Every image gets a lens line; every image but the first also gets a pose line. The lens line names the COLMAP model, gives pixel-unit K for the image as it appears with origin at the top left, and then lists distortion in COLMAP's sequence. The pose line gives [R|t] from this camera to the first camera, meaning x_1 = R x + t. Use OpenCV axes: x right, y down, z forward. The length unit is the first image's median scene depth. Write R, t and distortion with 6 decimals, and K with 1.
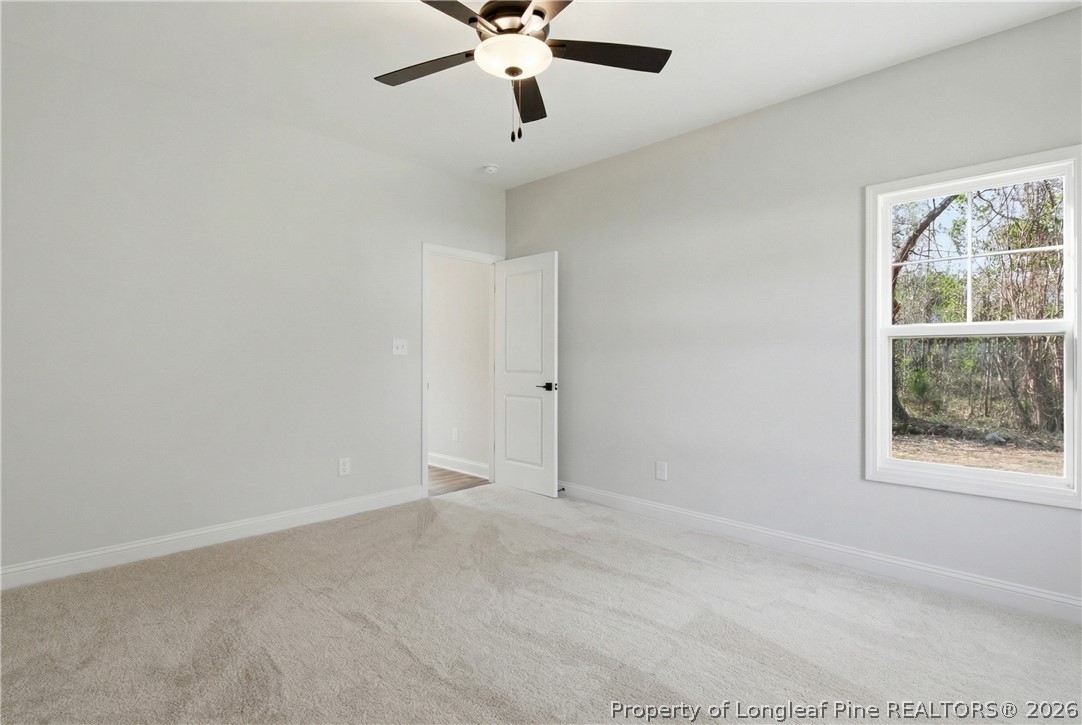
lens RADIAL K [[544.9, 0, 539.4], [0, 544.9, 358.7], [0, 0, 1]] dist [-0.000286, -0.000735]
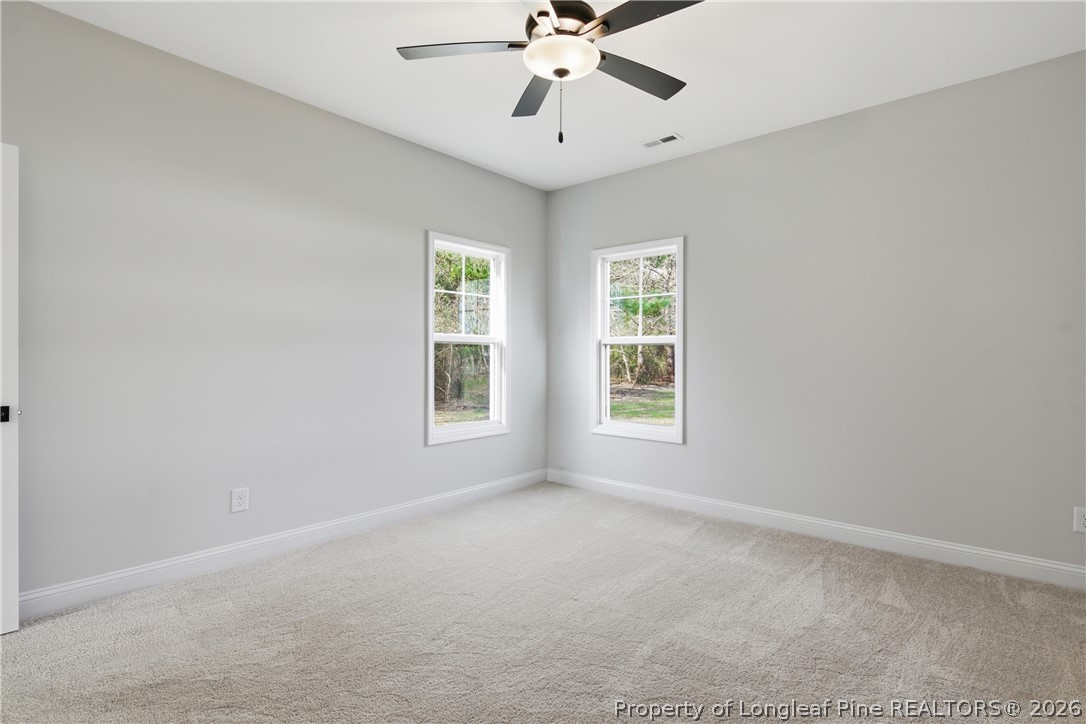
lens RADIAL K [[546.9, 0, 541.4], [0, 546.9, 358.2], [0, 0, 1]] dist [-0.000286, -0.000735]
pose [[-0.086558, -0.001619, 0.996246, -0.829124], [0.002483, 0.999995, 0.001841, 0.001886], [-0.996244, 0.002633, -0.086553, 0.879626]]
